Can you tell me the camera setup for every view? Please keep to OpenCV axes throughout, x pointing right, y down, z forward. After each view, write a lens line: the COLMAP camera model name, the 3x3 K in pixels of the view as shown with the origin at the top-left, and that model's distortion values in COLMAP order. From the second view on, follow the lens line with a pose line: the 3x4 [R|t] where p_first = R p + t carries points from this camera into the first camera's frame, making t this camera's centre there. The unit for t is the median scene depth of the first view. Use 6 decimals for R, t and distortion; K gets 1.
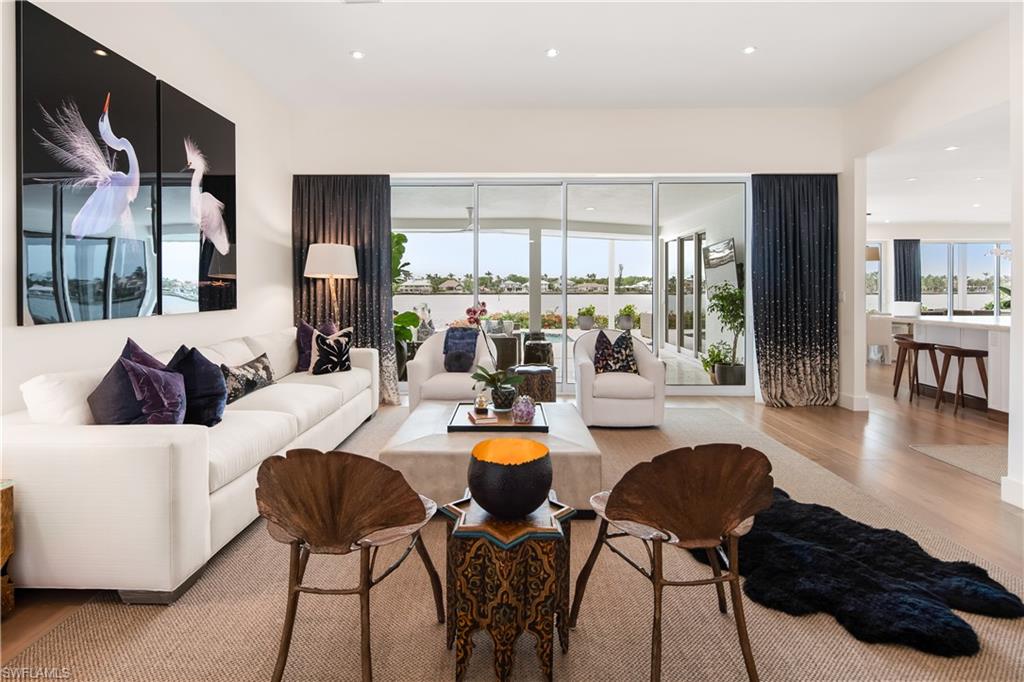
lens RADIAL K [[498.9, 0, 511.2], [0, 498.9, 289.8], [0, 0, 1]] dist [0.001905, -0.002706]
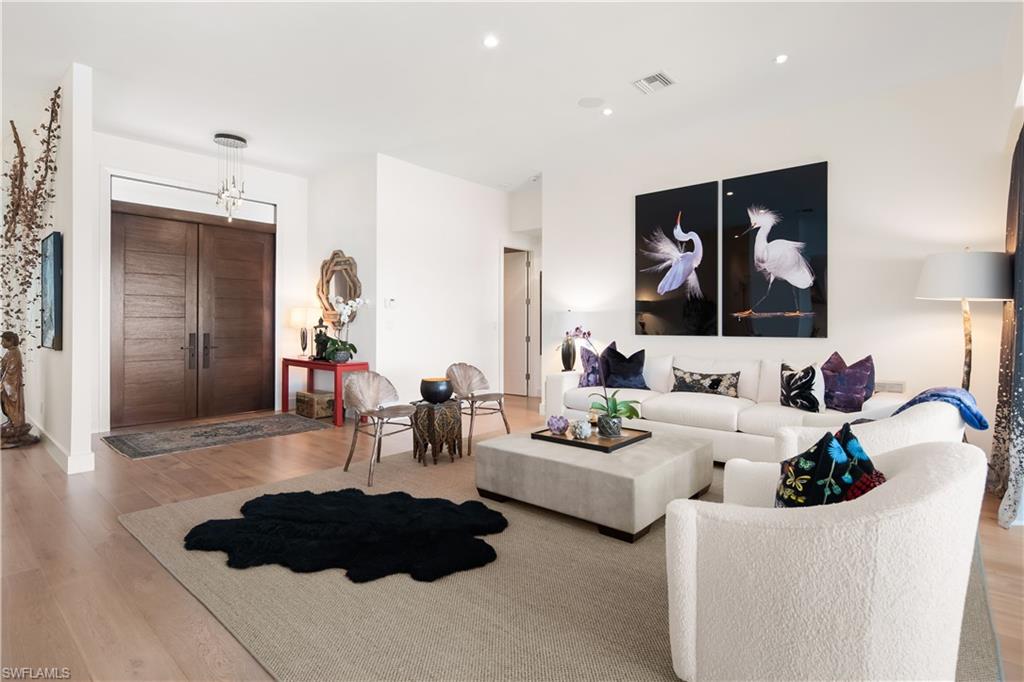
lens RADIAL K [[536.0, 0, 532.4], [0, 536.0, 325.7], [0, 0, 1]] dist [-0.002409, -0.002949]
pose [[-0.650569, -0.002906, -0.759442, 0.642507], [-0.006359, 0.999978, 0.001620, 0.013974], [0.759421, 0.005883, -0.650573, 1.165693]]
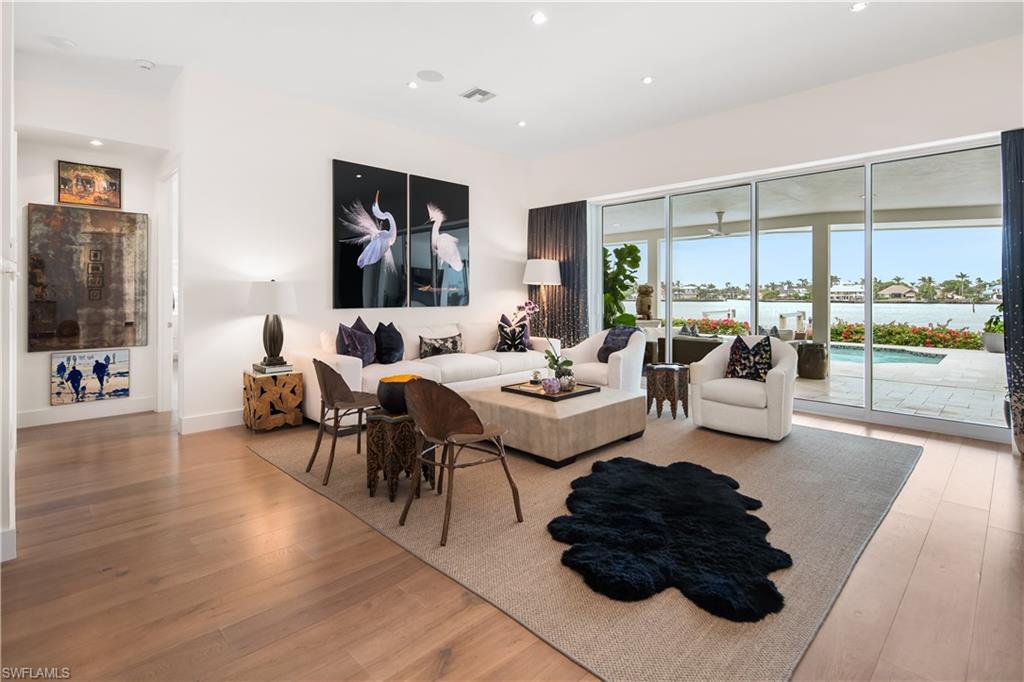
lens RADIAL K [[498.9, 0, 509.2], [0, 498.9, 295.3], [0, 0, 1]] dist [0.001905, -0.002706]
pose [[0.709346, 0.001729, -0.704859, 0.568572], [-0.003647, 0.999993, -0.001218, 0.006395], [0.704851, 0.003435, 0.709347, -0.004835]]
